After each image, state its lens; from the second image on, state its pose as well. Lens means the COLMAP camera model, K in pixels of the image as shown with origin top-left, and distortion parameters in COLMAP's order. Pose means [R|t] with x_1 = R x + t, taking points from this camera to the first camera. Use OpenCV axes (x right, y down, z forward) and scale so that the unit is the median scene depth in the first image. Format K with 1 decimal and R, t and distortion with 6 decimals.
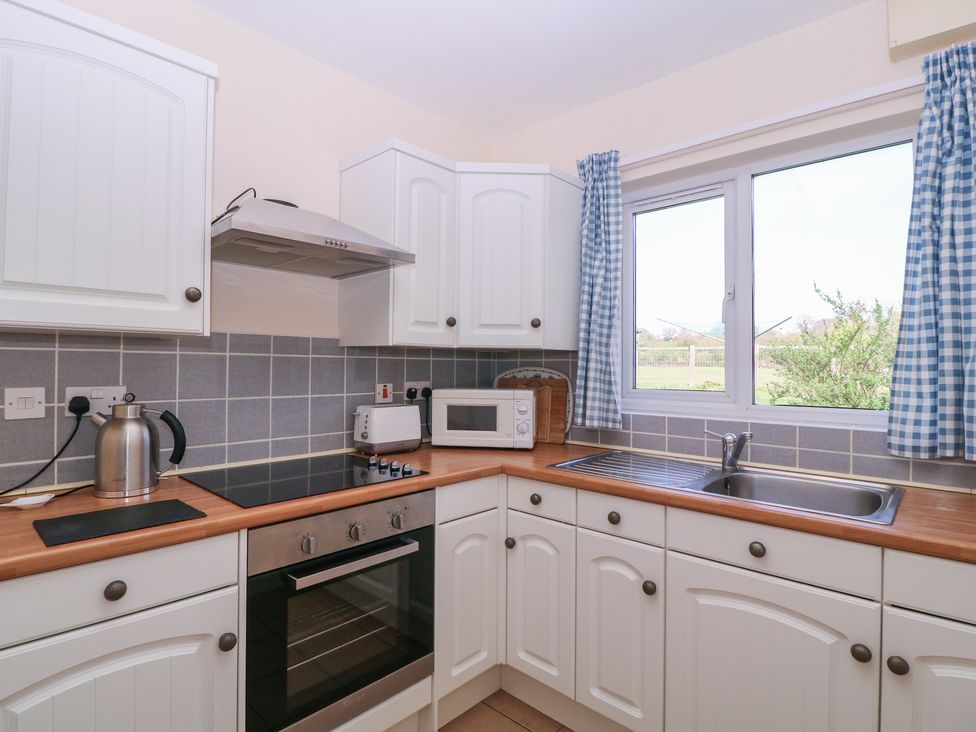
lens RADIAL K [[508.4, 0, 492.5], [0, 508.4, 363.4], [0, 0, 1]] dist [-0.003581, -0.010371]
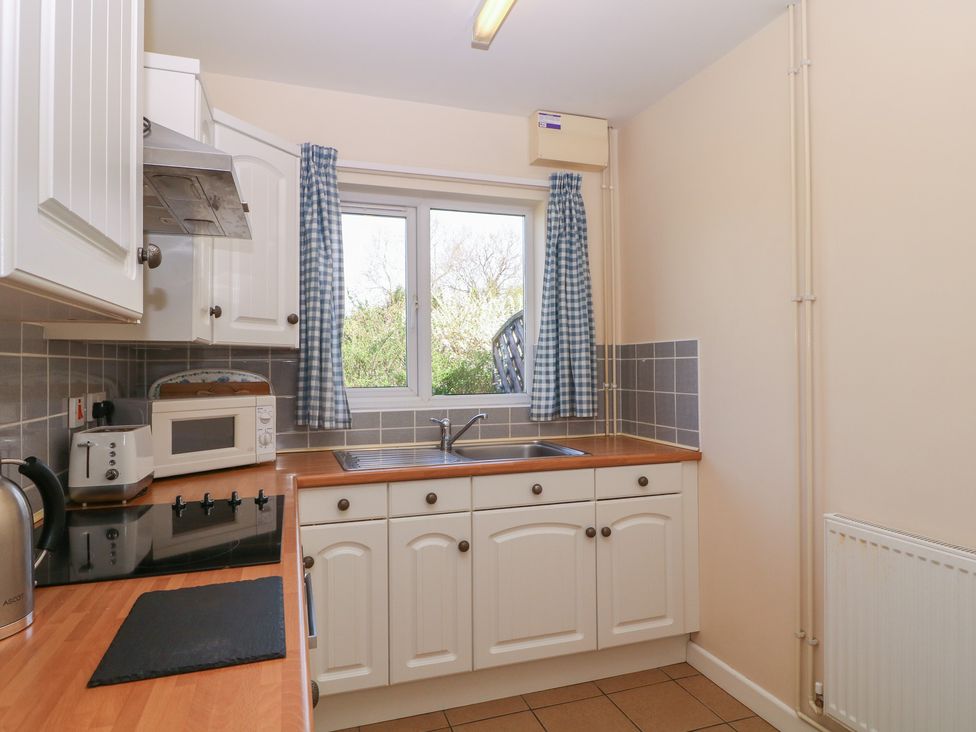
lens RADIAL K [[596.6, 0, 486.0], [0, 596.6, 360.6], [0, 0, 1]] dist [0.000045, -0.011287]
pose [[0.481845, -0.004933, 0.876243, -0.854298], [0.004567, 0.999985, 0.003118, -0.009606], [-0.876245, 0.002500, 0.481860, 0.237698]]
